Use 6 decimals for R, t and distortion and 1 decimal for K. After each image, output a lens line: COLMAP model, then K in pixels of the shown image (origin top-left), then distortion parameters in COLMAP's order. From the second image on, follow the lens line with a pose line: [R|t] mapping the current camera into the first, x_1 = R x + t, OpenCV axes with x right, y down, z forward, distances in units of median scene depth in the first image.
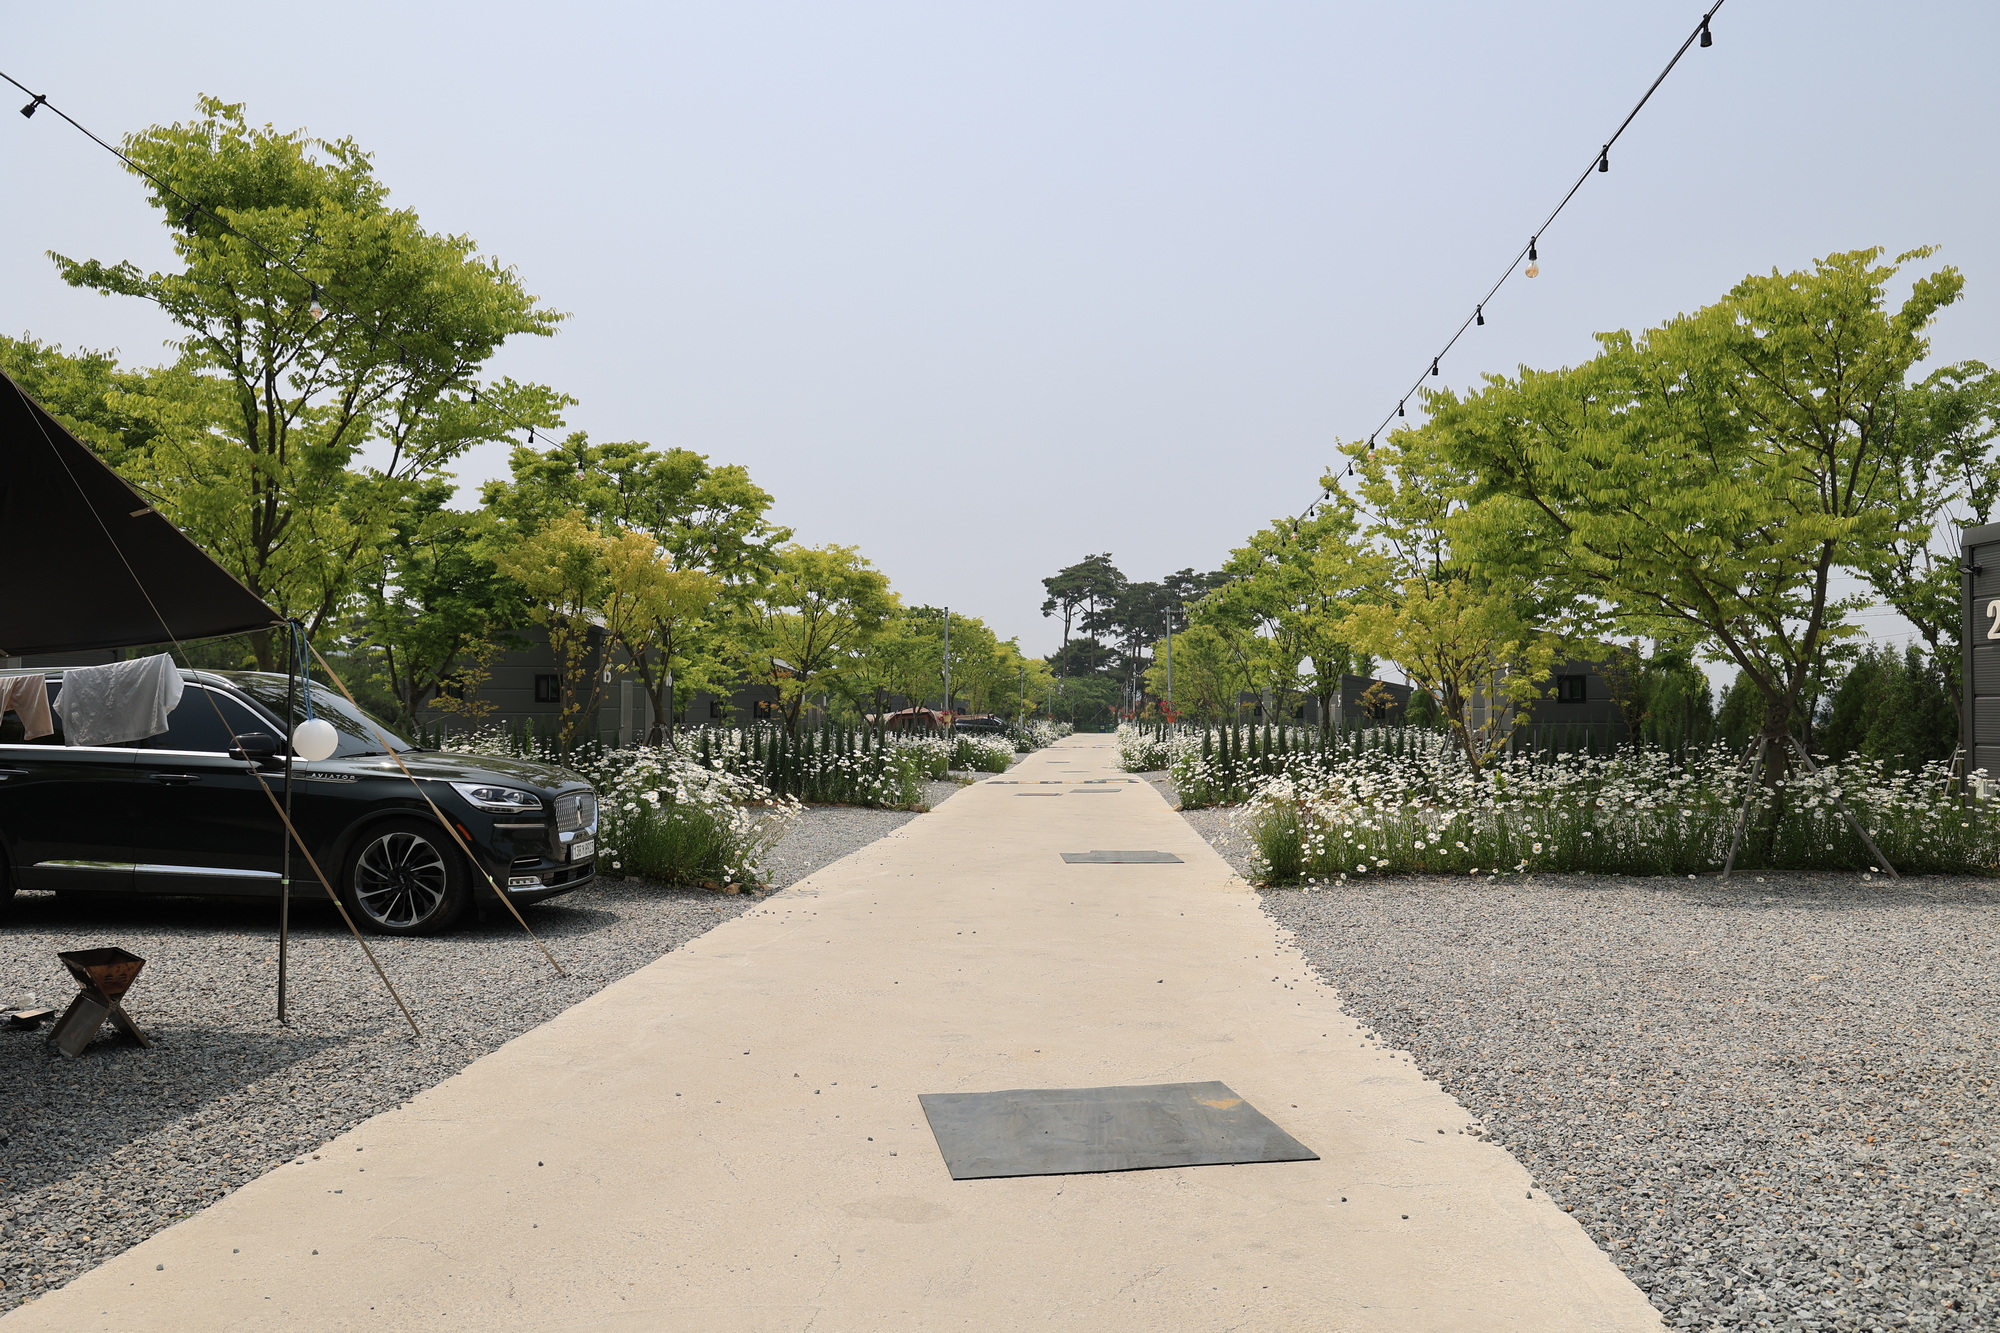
lens RADIAL K [[1686.5, 0, 1001.9], [0, 1686.5, 670.6], [0, 0, 1]] dist [-0.003185, -0.000074]
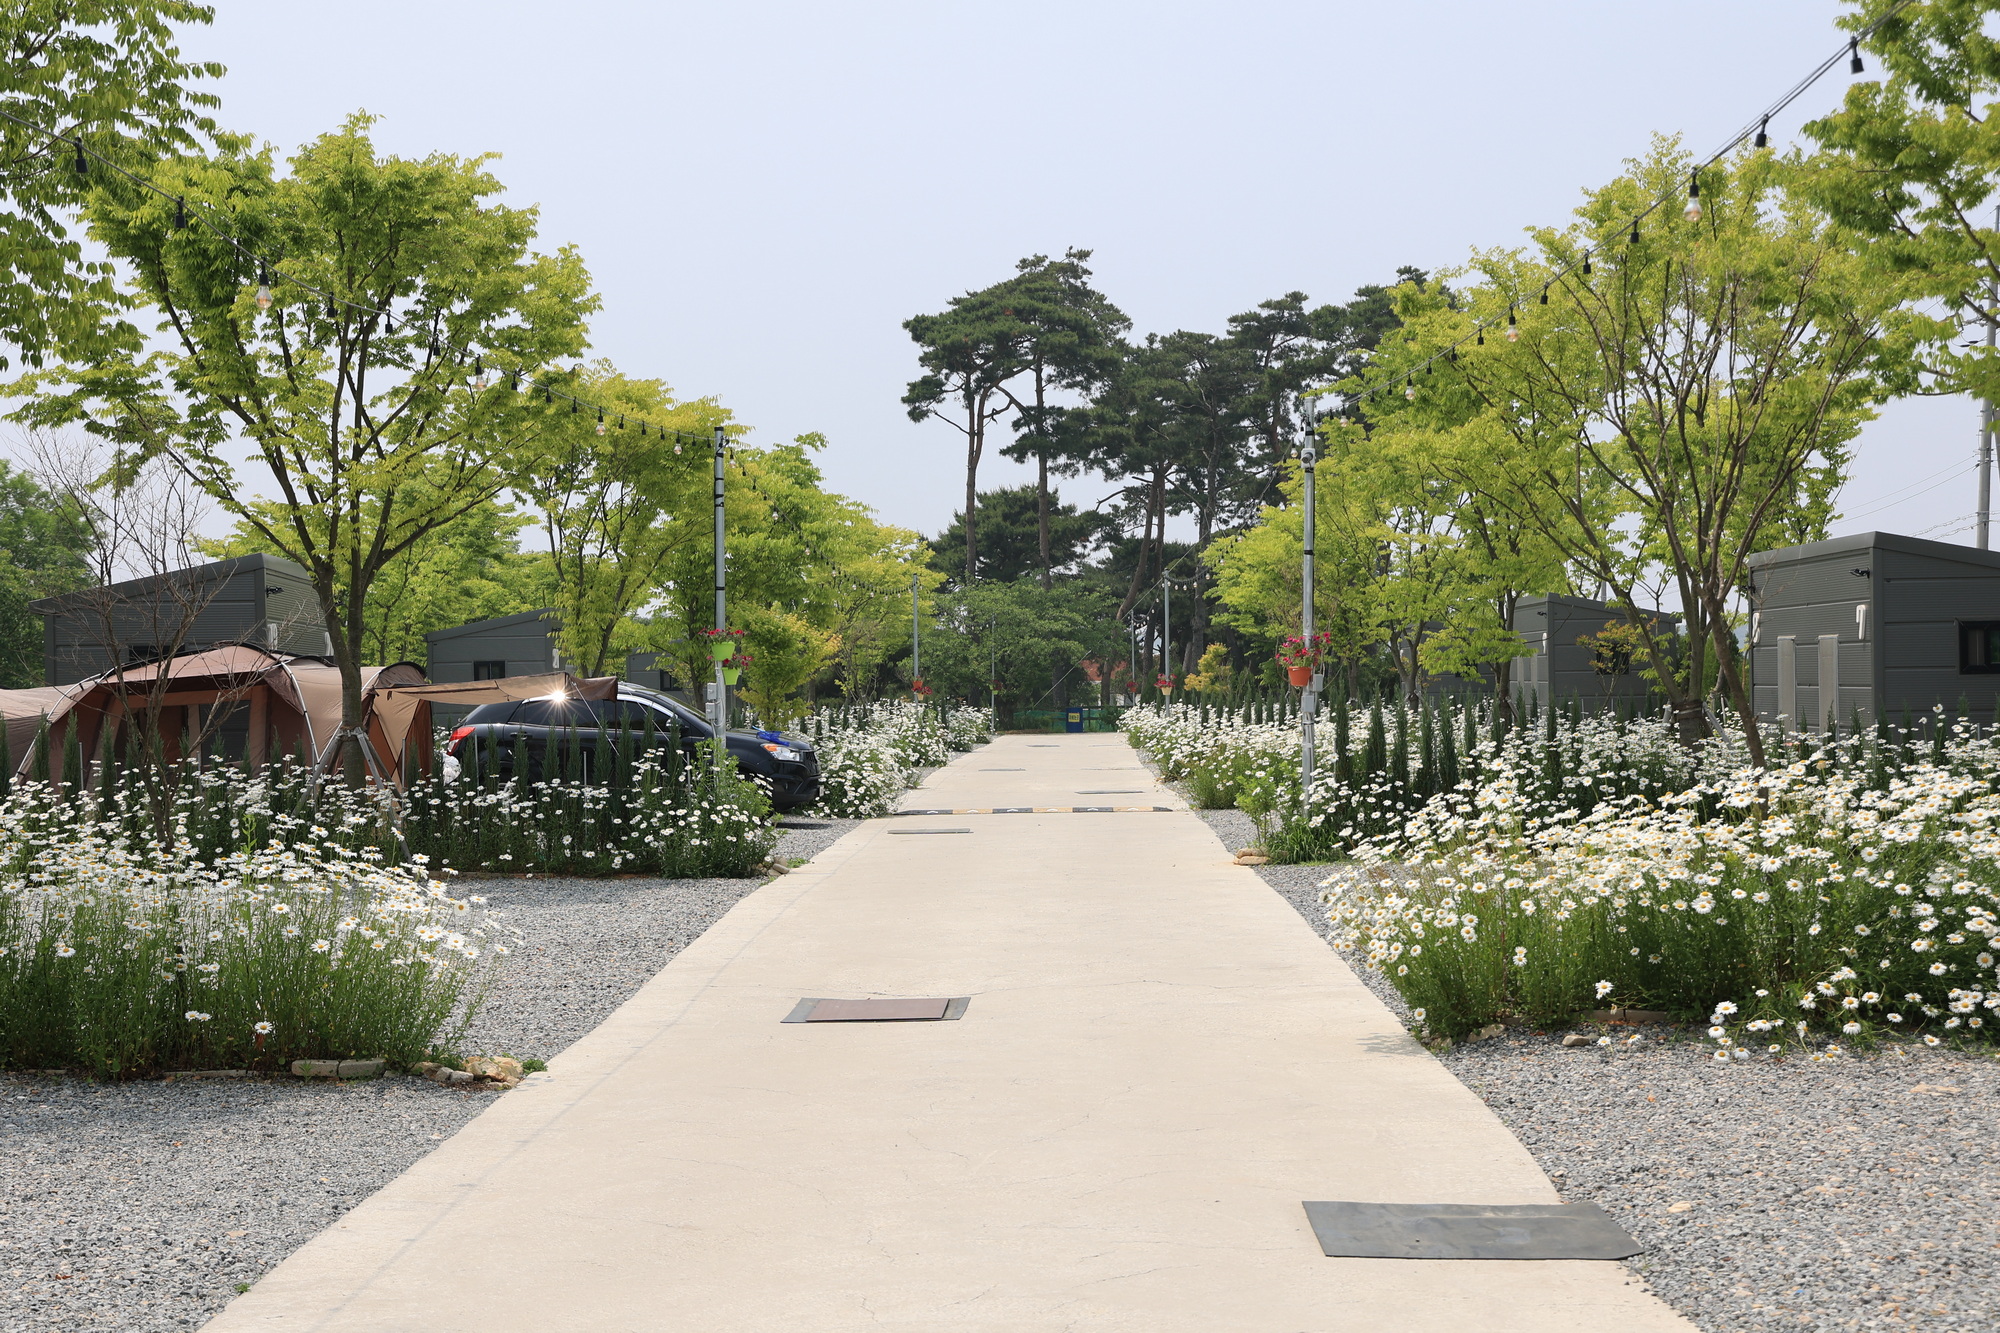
lens RADIAL K [[3053.8, 0, 999.9], [0, 3053.8, 665.4], [0, 0, 1]] dist [0.000965, 0.000000]
pose [[0.998911, -0.016124, 0.043775, 0.013935], [0.015310, 0.999705, 0.018858, 0.009008], [-0.044066, -0.018167, 0.998863, 0.321534]]
